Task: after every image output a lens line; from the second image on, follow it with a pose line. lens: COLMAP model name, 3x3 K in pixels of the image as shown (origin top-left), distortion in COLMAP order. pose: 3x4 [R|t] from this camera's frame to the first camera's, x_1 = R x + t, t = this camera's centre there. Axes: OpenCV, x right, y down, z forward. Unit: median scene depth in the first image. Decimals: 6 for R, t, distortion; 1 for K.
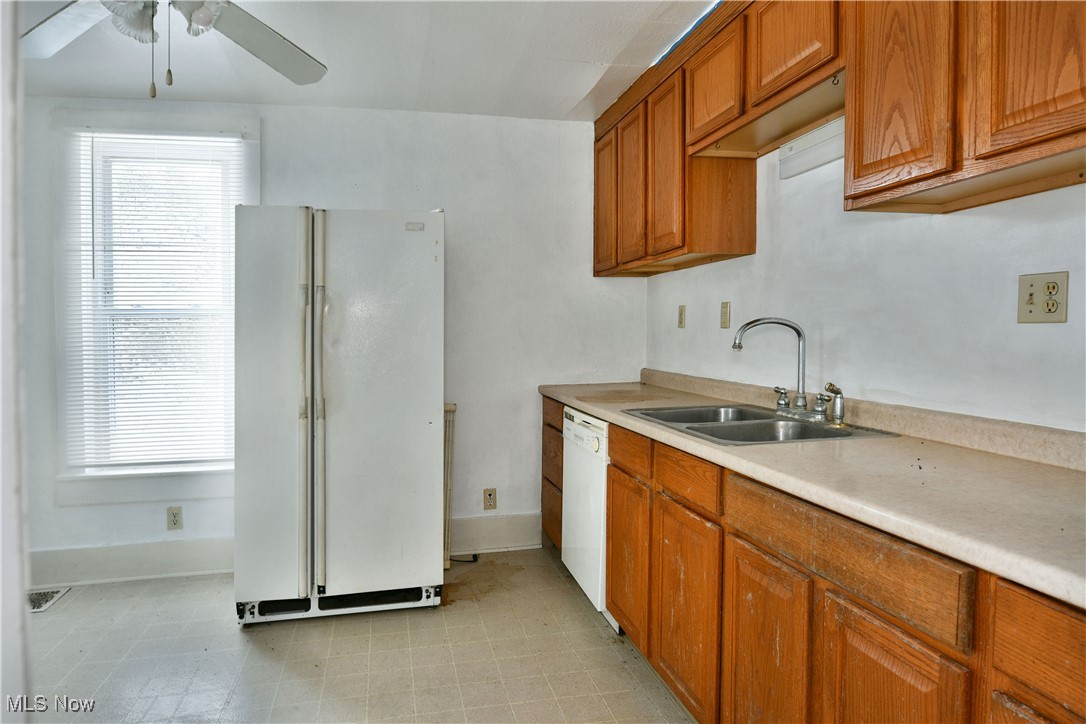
lens RADIAL K [[661.0, 0, 534.1], [0, 661.0, 337.8], [0, 0, 1]] dist [-0.003280, -0.005613]
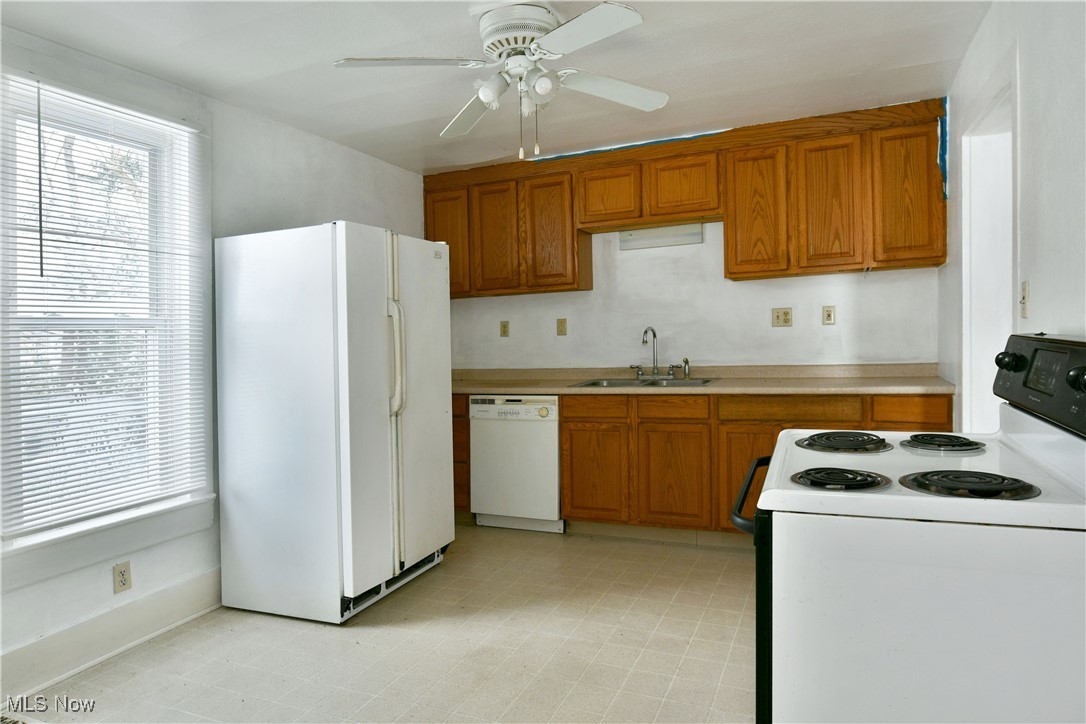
lens RADIAL K [[661.0, 0, 538.4], [0, 661.0, 346.9], [0, 0, 1]] dist [-0.003280, -0.005613]
pose [[0.582059, -0.020741, 0.812882, -0.968613], [0.038277, 0.999265, -0.001911, 0.013315], [-0.812245, 0.032227, 0.582425, 0.116119]]
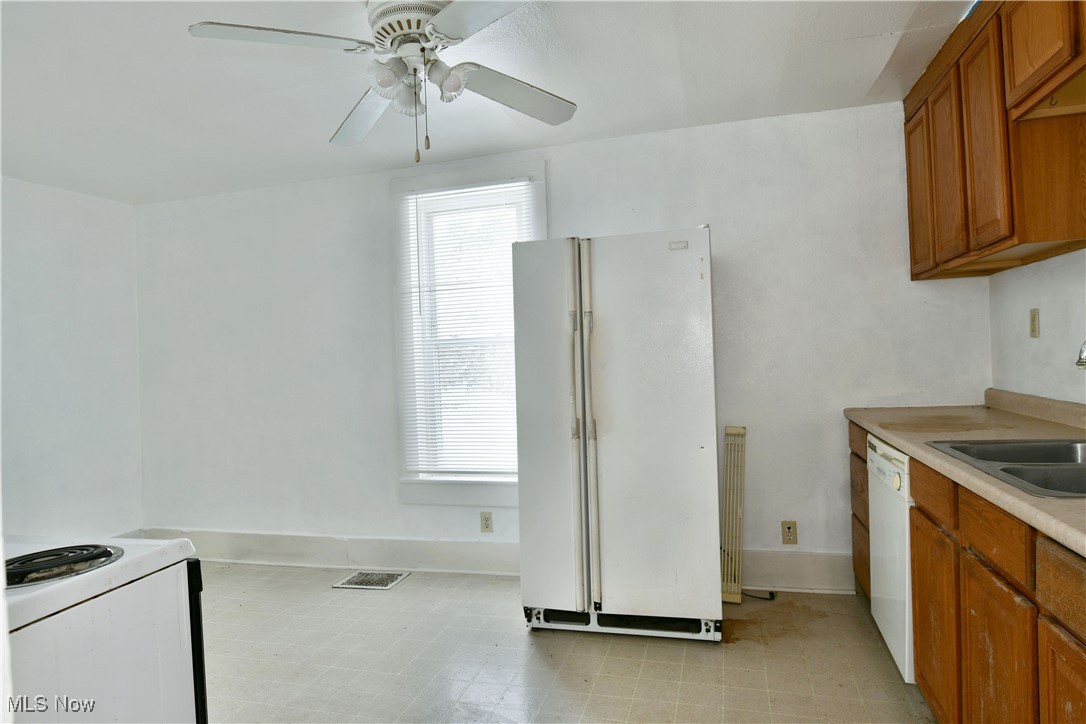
lens RADIAL K [[661.0, 0, 530.8], [0, 661.0, 339.8], [0, 0, 1]] dist [-0.003280, -0.005613]
pose [[0.881790, -0.035214, -0.470326, 0.074743], [0.023995, 0.999267, -0.029830, -0.004183], [0.471032, 0.015018, 0.881988, 0.033350]]
